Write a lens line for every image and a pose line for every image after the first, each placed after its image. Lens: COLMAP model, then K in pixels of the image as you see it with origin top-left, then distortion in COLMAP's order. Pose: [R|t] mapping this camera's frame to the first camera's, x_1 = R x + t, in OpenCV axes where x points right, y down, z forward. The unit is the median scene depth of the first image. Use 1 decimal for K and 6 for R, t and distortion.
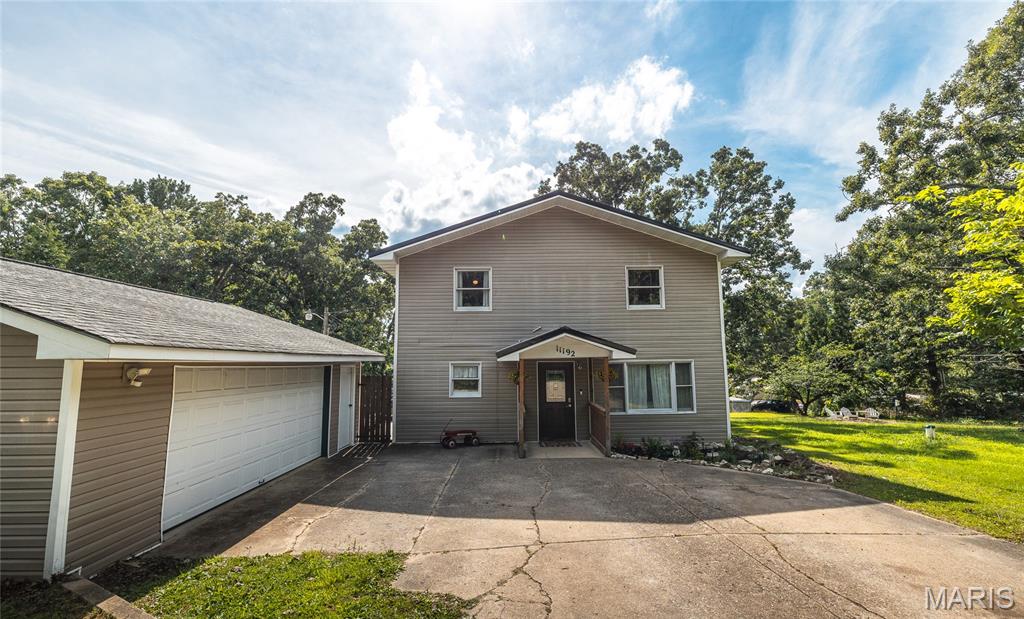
lens RADIAL K [[455.5, 0, 512.0], [0, 455.5, 309.5], [0, 0, 1]] dist [0.000141, 0.000014]
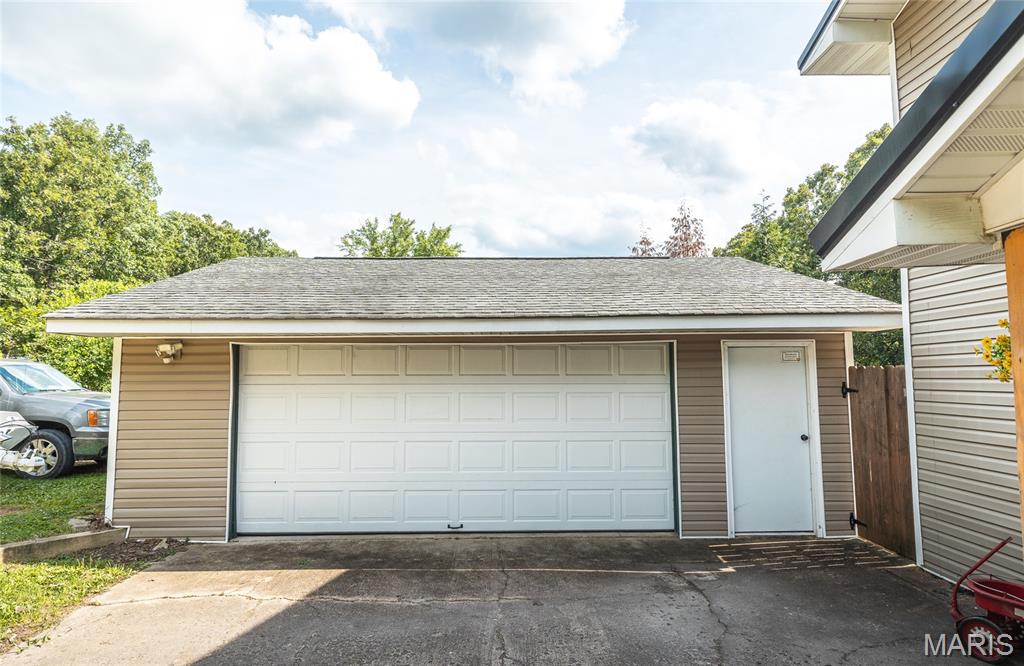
lens RADIAL K [[592.8, 0, 512.0], [0, 592.8, 333.0], [0, 0, 1]] dist [0.001478, 0.000444]
pose [[0.004448, -0.070535, -0.997499, 0.325965], [0.117961, 0.990582, -0.069520, 0.219298], [0.993008, -0.117357, 0.012726, 1.320000]]
